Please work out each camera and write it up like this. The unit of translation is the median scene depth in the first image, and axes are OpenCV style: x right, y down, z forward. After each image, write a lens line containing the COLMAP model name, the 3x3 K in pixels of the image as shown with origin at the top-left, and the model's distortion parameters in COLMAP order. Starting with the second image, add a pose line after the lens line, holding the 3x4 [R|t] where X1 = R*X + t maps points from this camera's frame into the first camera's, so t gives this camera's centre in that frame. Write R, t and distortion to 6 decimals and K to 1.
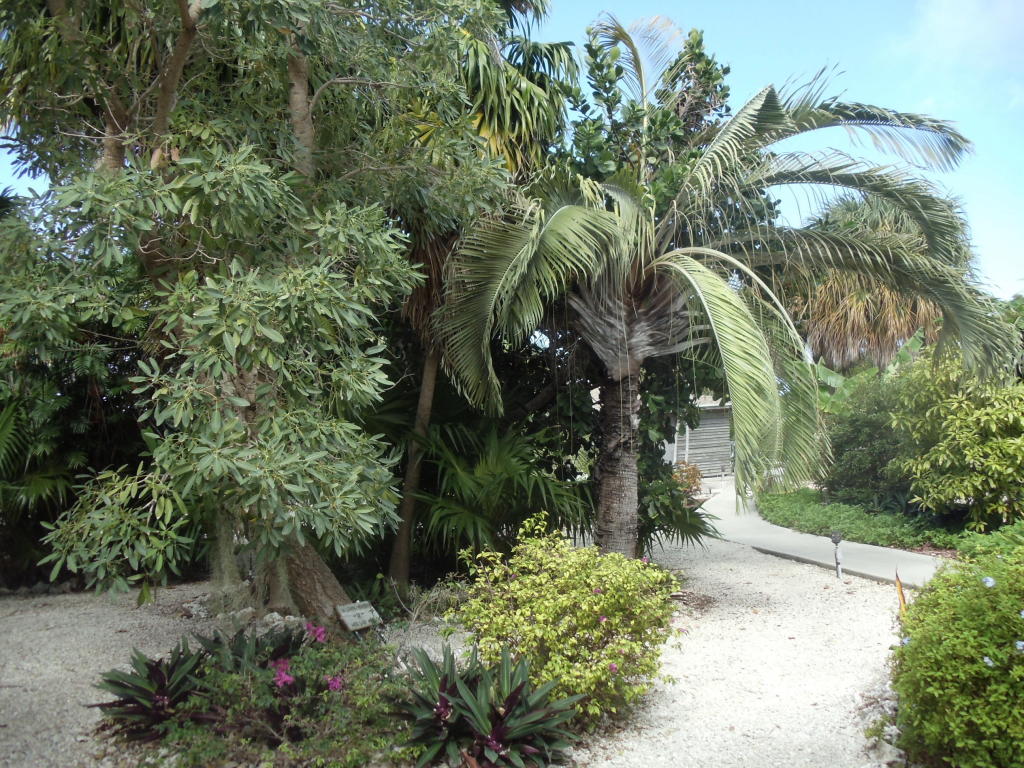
lens RADIAL K [[984.0, 0, 504.1], [0, 984.0, 396.3], [0, 0, 1]] dist [-0.051475, 0.000000]
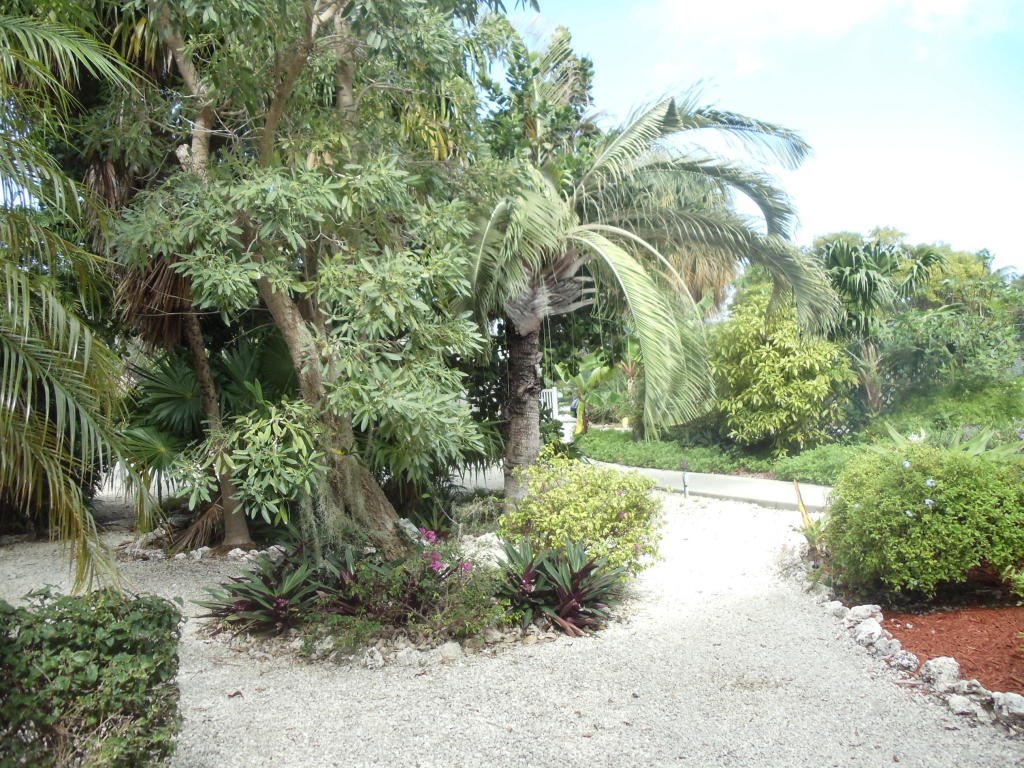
lens RADIAL K [[984.0, 0, 530.6], [0, 984.0, 407.9], [0, 0, 1]] dist [-0.051475, 0.000000]
pose [[0.962852, -0.025686, 0.268805, -0.193505], [0.009972, 0.998169, 0.059662, -0.000046], [-0.269846, -0.054765, 0.961345, -0.132981]]
